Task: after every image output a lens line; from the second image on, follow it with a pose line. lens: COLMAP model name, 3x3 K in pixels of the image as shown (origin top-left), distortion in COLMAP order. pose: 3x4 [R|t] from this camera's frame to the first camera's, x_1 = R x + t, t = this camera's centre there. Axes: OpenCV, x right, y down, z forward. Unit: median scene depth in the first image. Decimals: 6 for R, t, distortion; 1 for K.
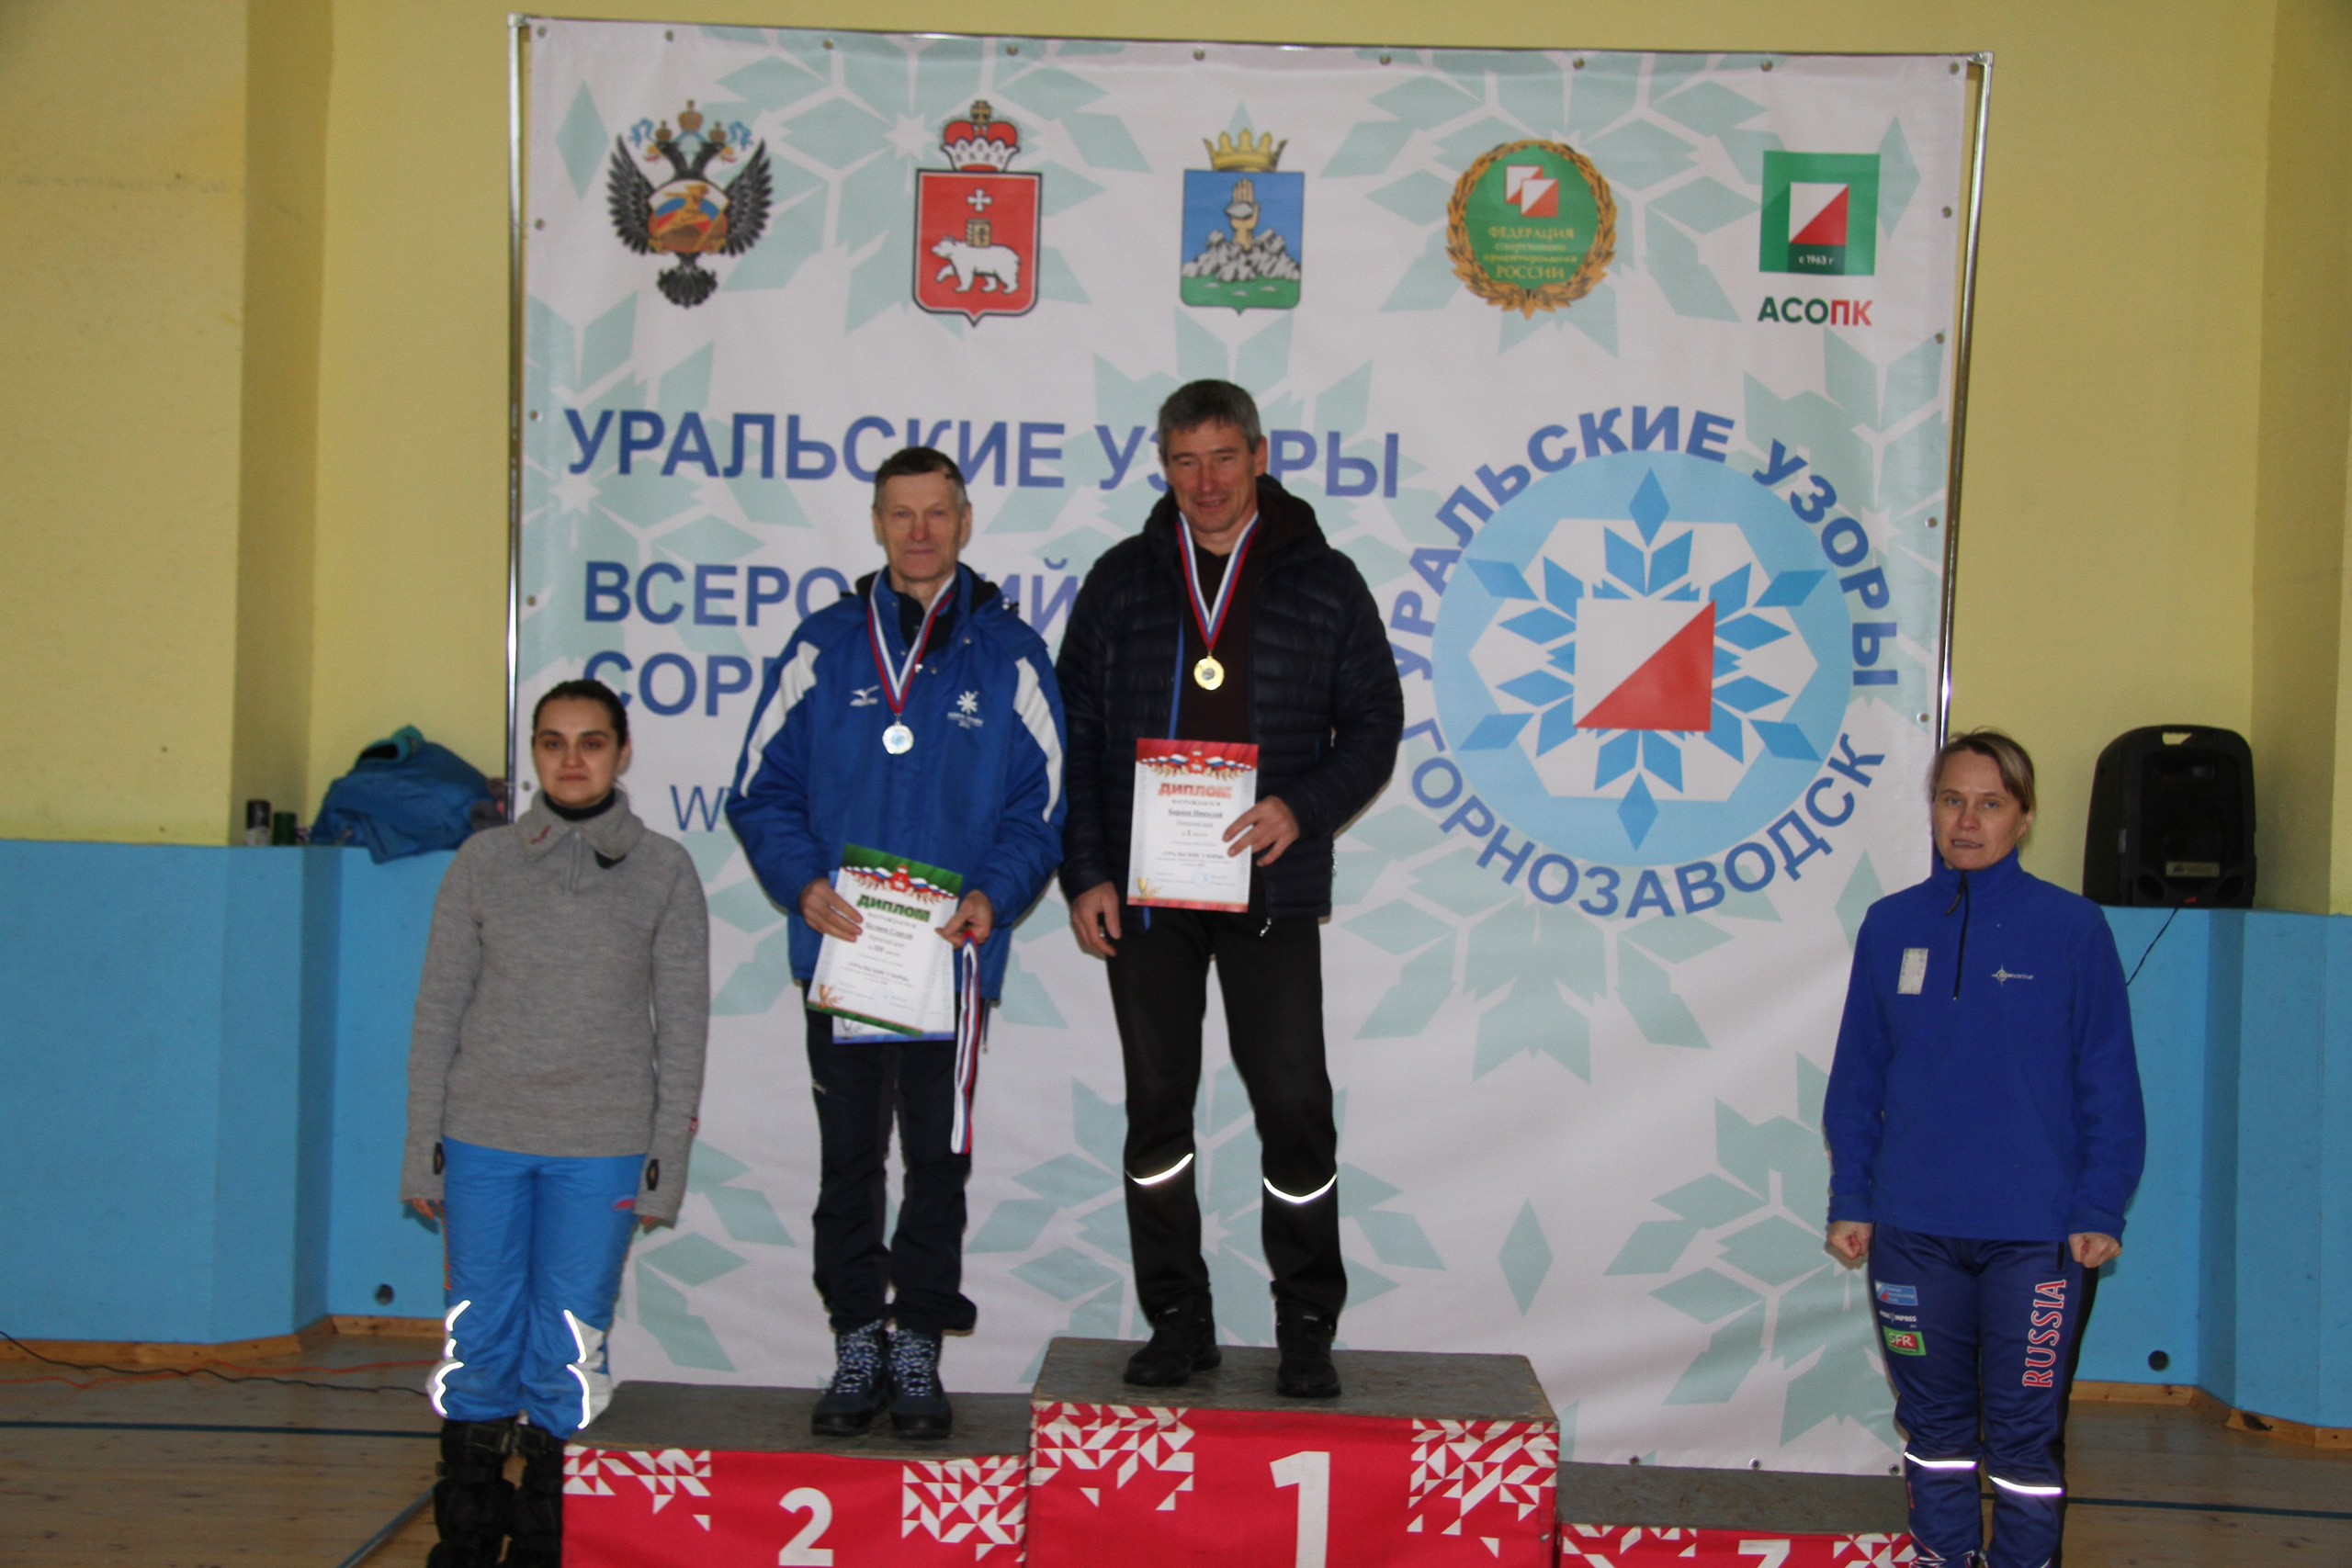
lens RADIAL K [[2662.9, 0, 1183.2], [0, 2662.9, 793.8], [0, 0, 1]] dist [-0.011826, 0.190033]
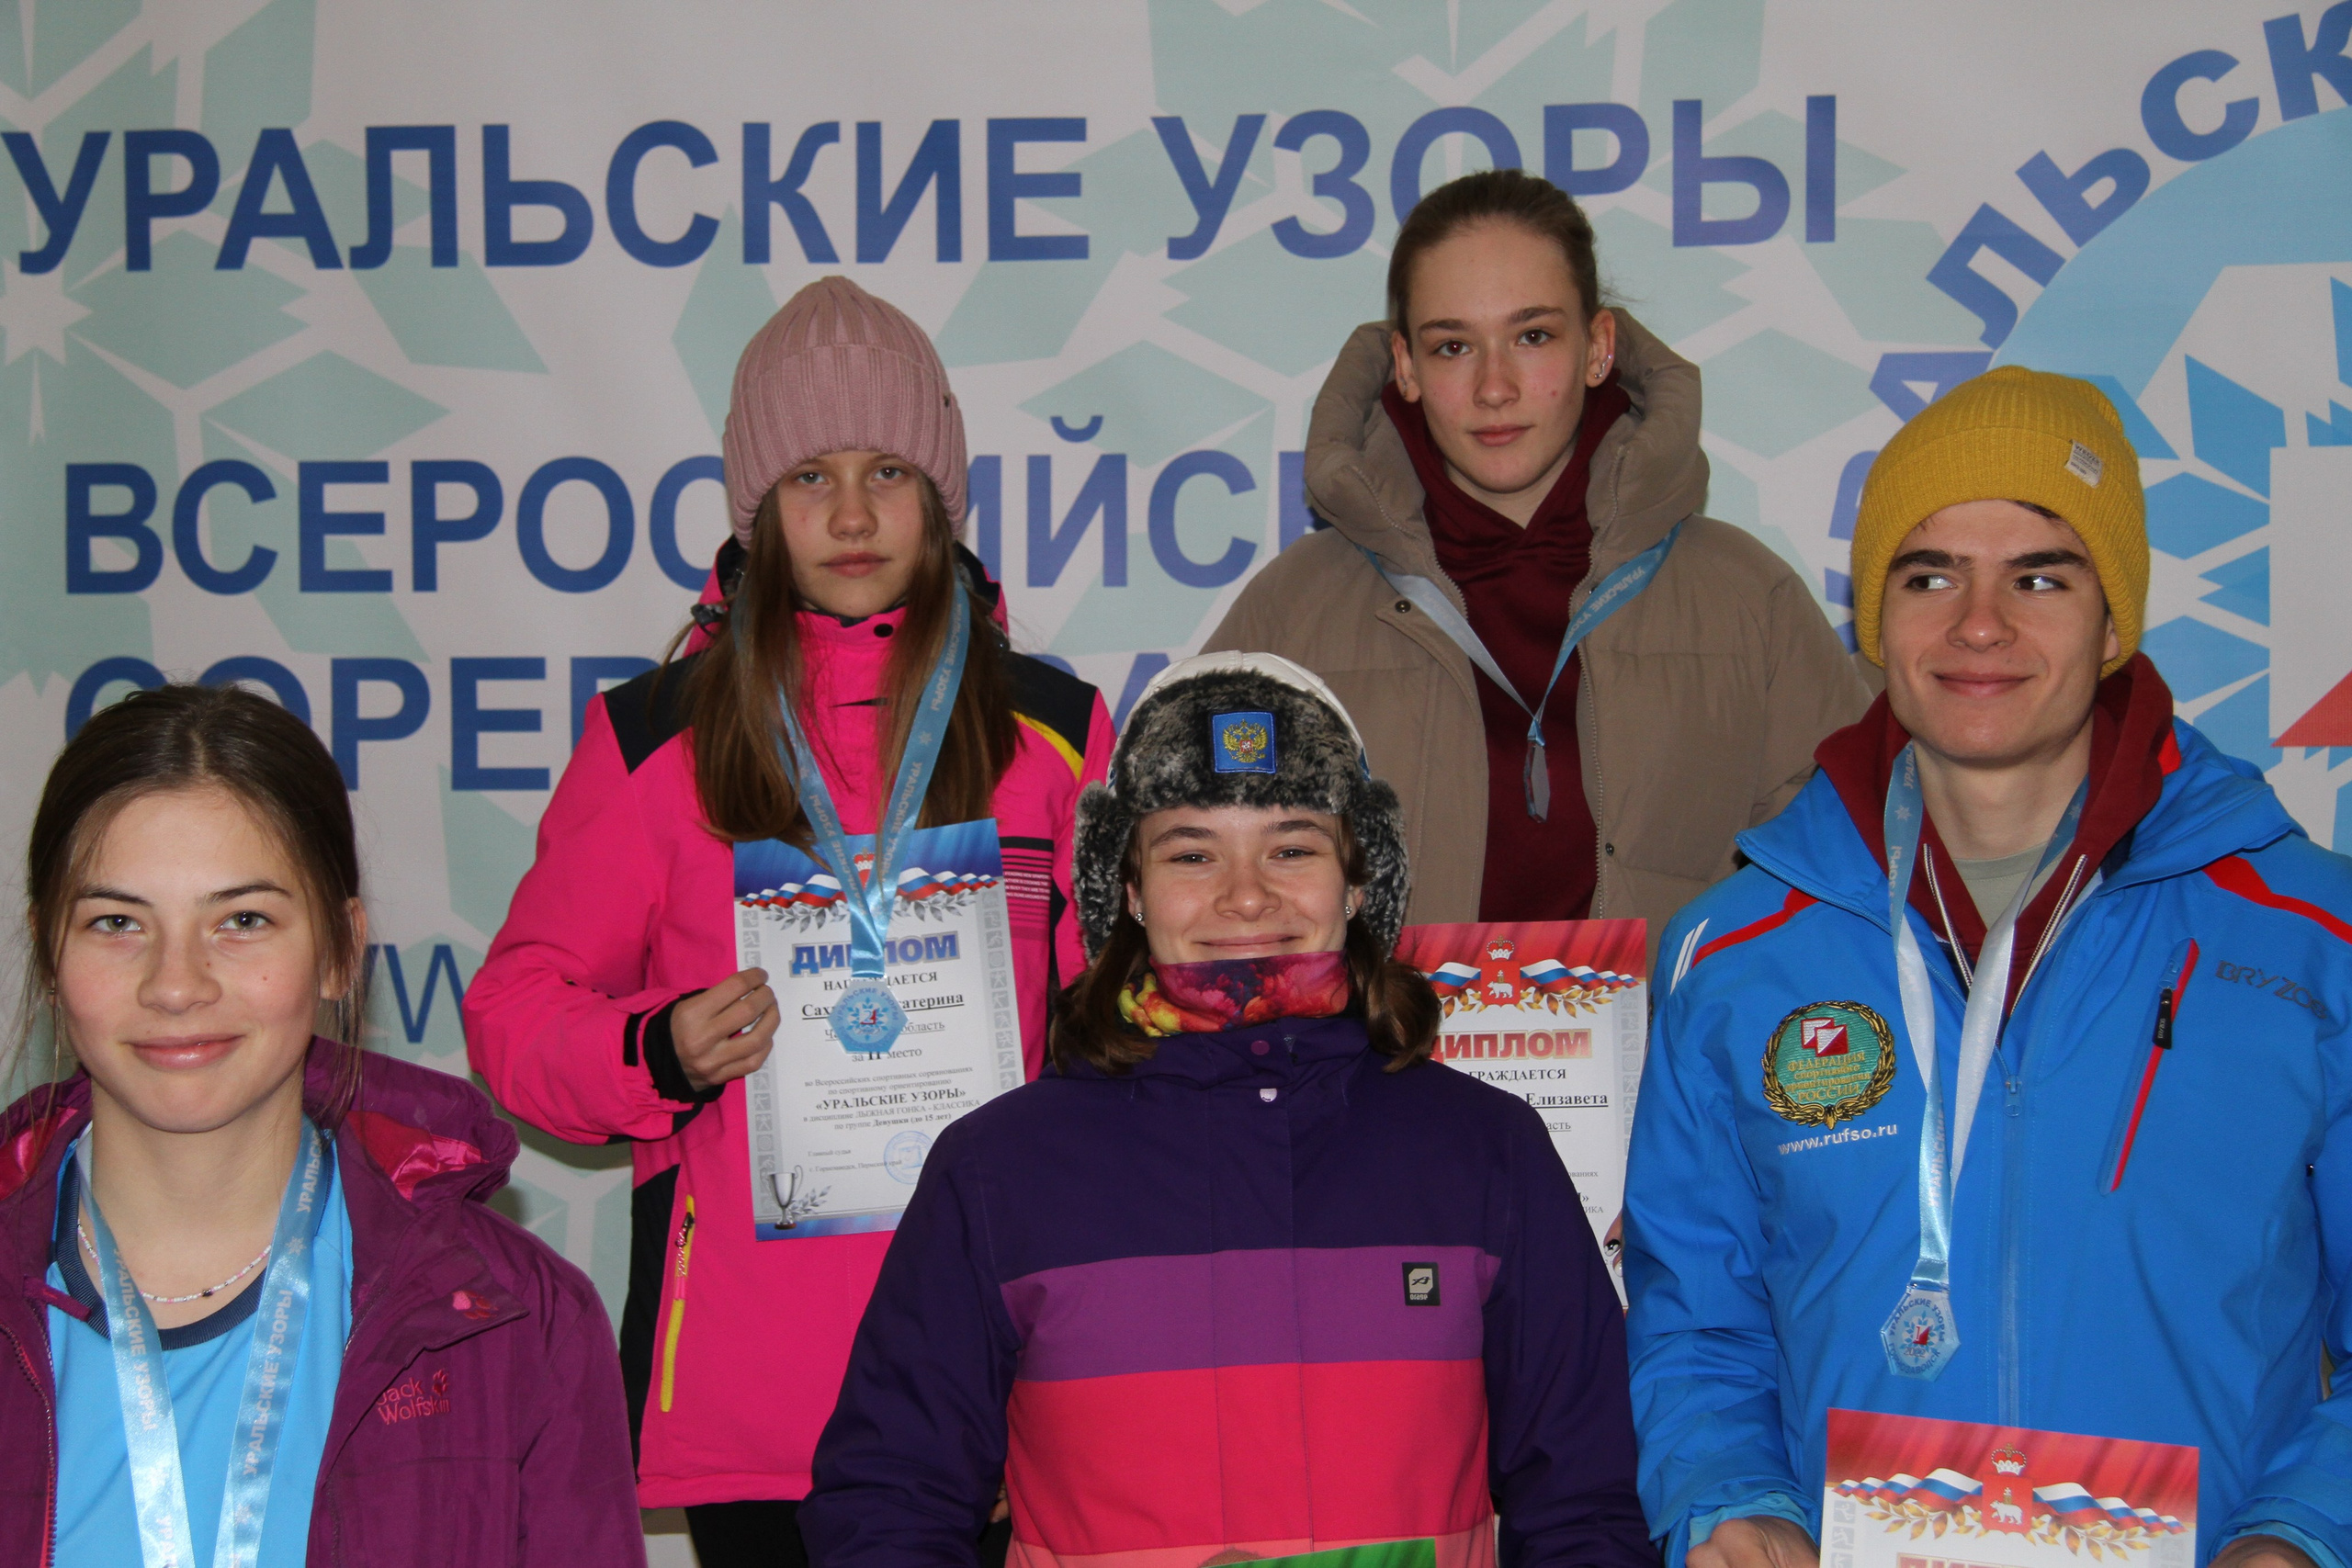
lens RADIAL K [[4244.0, 0, 1153.9], [0, 4244.0, 786.1], [0, 0, 1]] dist [0.205297, 0.308450]
pose [[0.994161, -0.035550, -0.101878, 0.036904], [0.032502, 0.998978, -0.031424, -0.002316], [0.102891, 0.027929, 0.994300, 0.284179]]
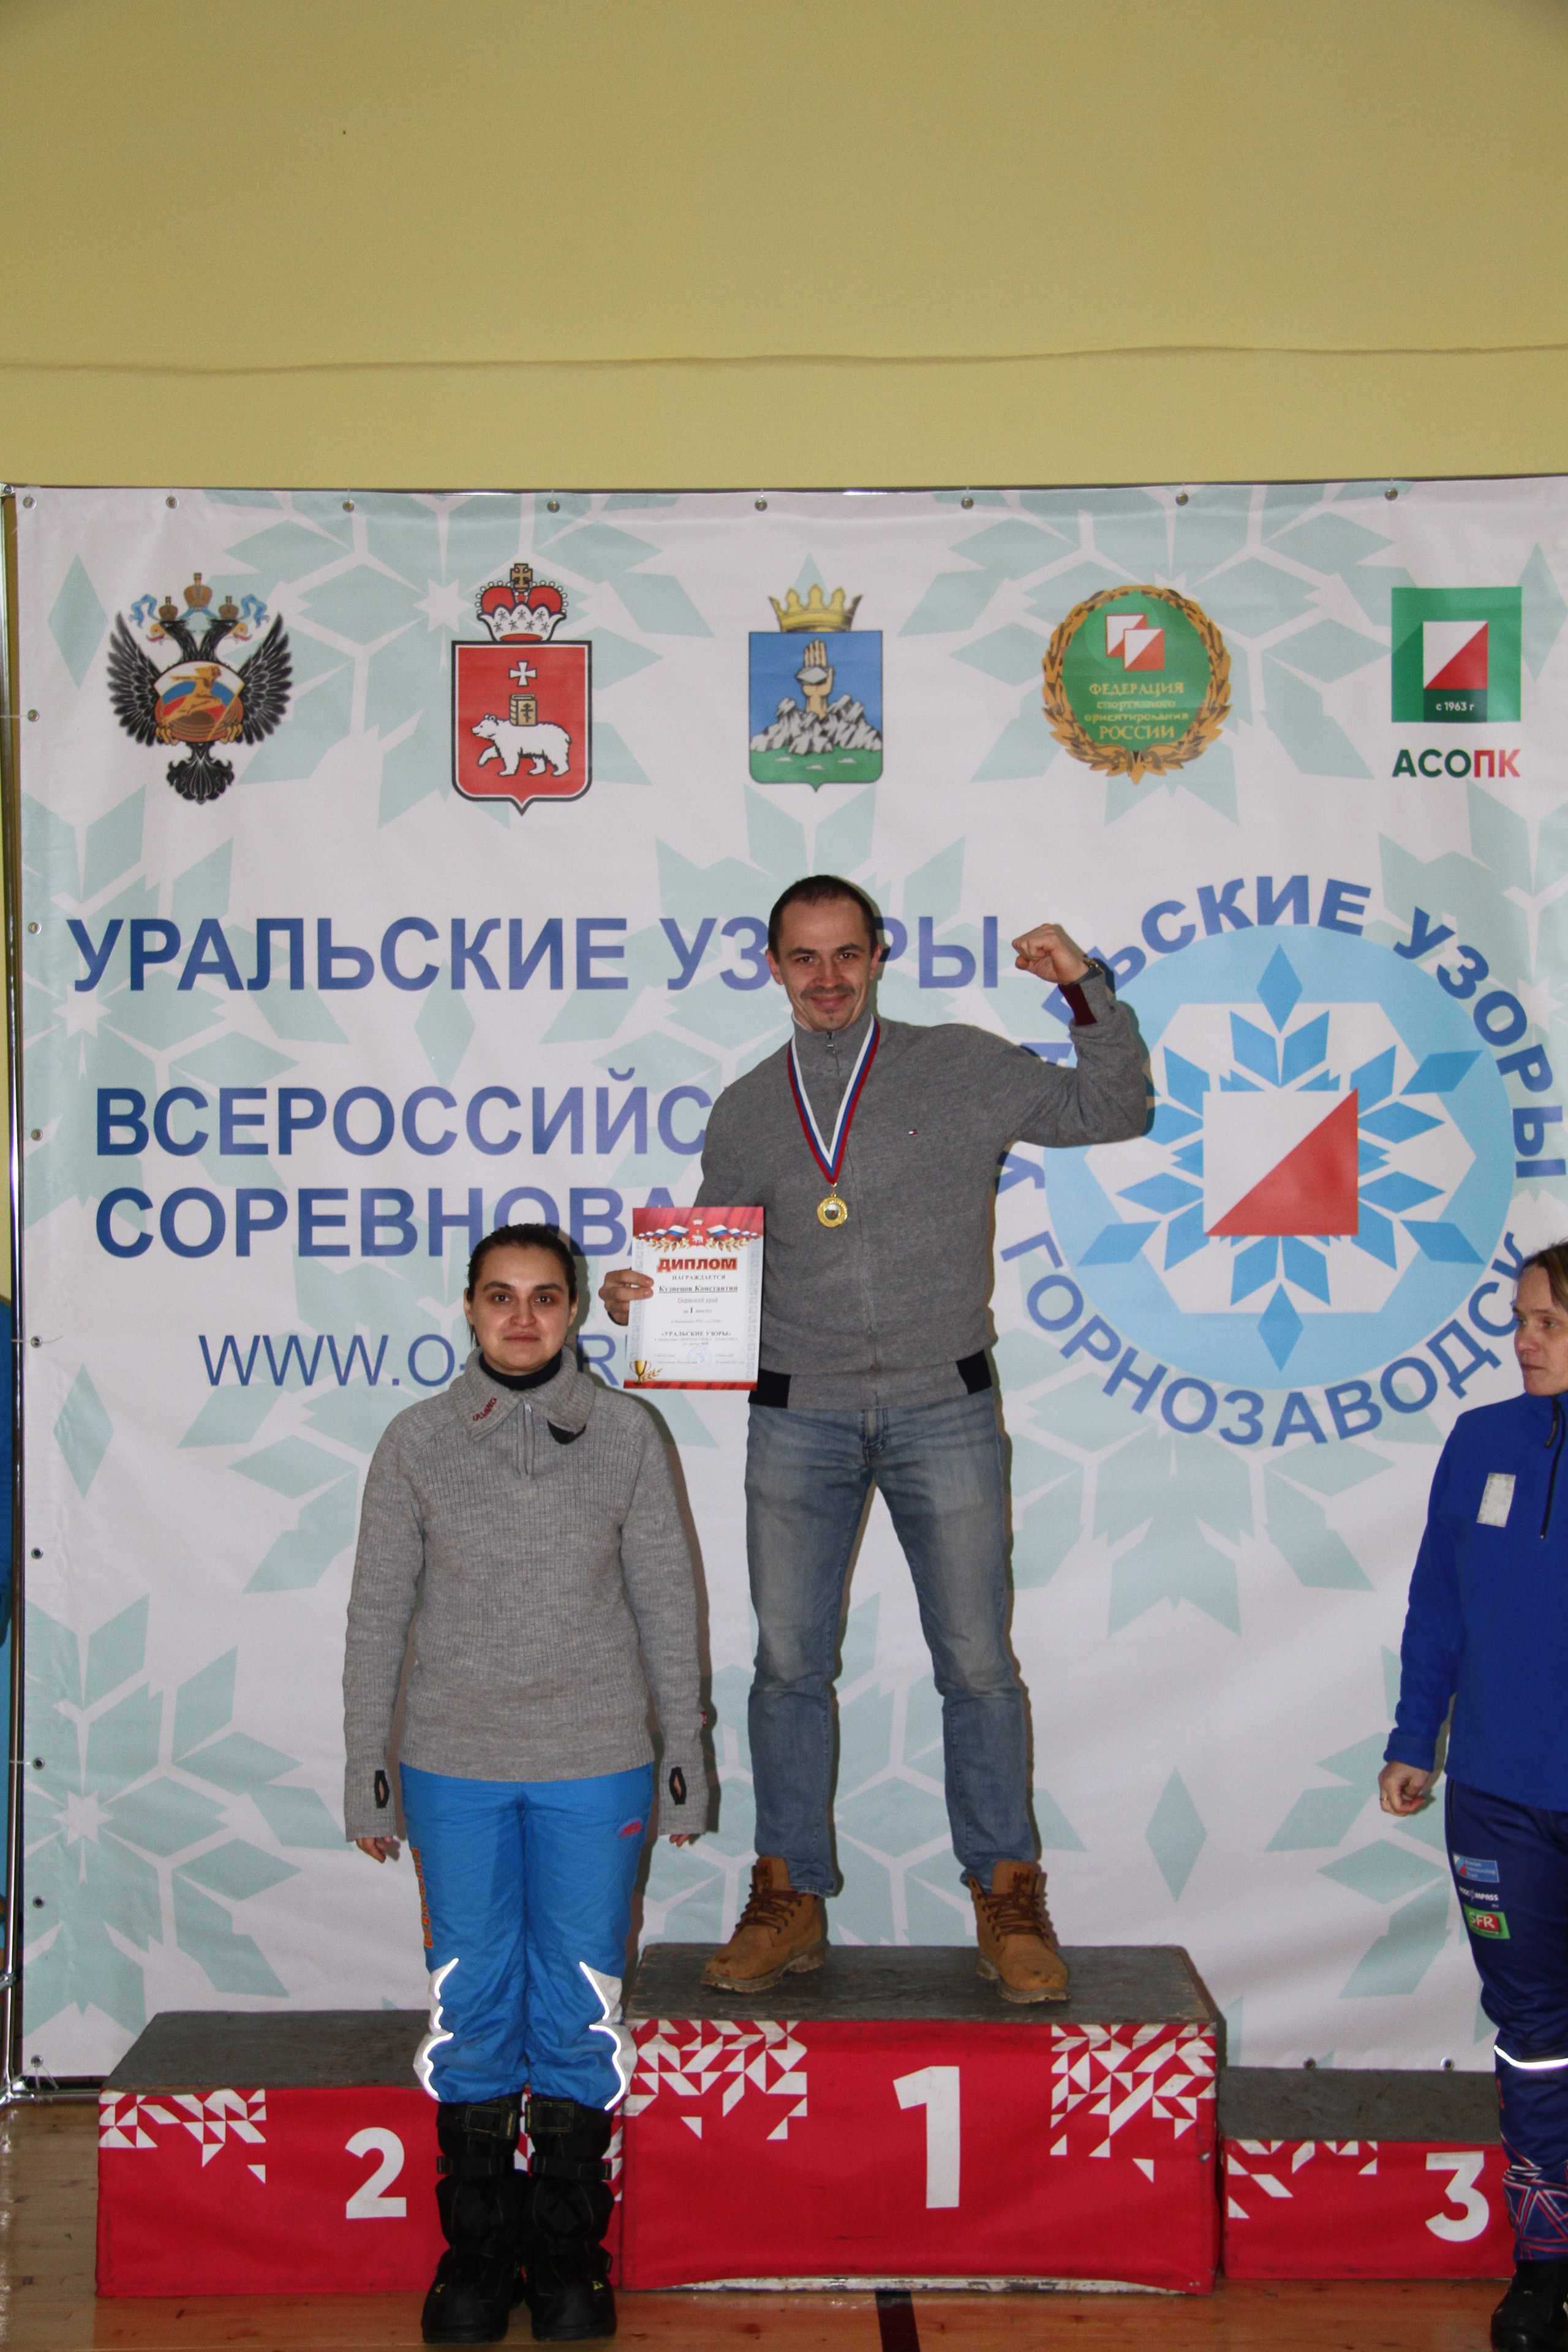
lens RADIAL K [[3083.6, 0, 785.6], [0, 3083.6, 1192.7], [0, 0, 1]] dist [0.081159, 0.093279]
pose [[0.999388, -0.034957, 0.001194, 0.004874], [0.034977, 0.998923, -0.030472, -0.012636], [-0.000127, 0.030495, 0.999535, -0.040067]]
